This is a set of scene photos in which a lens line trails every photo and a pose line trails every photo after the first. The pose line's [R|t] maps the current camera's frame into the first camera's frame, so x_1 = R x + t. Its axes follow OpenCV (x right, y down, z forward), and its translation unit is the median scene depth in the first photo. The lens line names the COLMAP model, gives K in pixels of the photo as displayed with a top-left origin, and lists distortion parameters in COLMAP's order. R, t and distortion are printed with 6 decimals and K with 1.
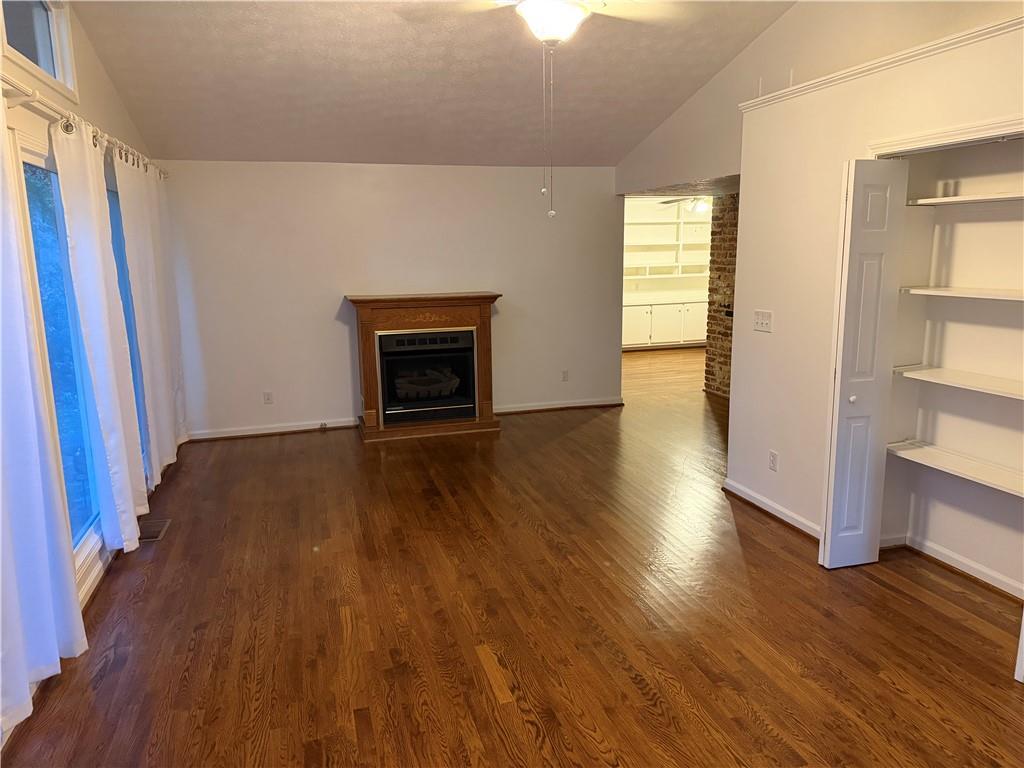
lens RADIAL K [[724.1, 0, 508.8], [0, 724.1, 382.0], [0, 0, 1]] dist [0.000038, 0.002923]
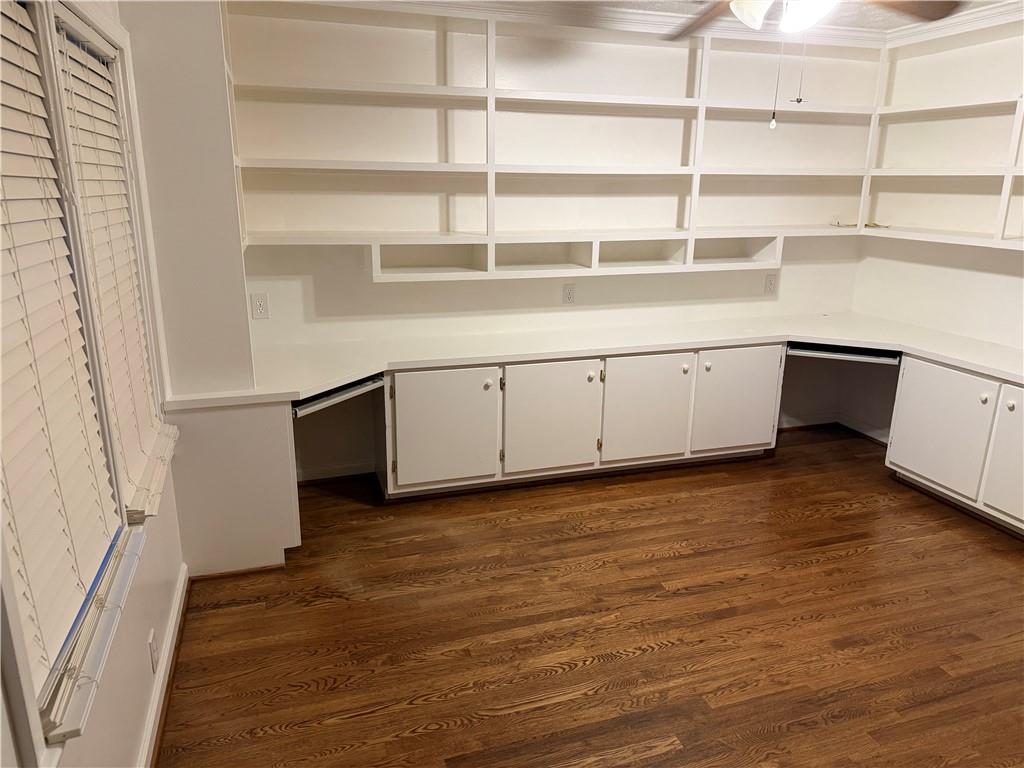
lens RADIAL K [[724.1, 0, 516.6], [0, 724.1, 388.0], [0, 0, 1]] dist [0.000038, 0.002923]
pose [[0.999933, 0.011145, 0.003216, 0.154199], [-0.011377, 0.996364, 0.084435, -0.118974], [-0.002264, -0.084466, 0.996424, 0.654287]]
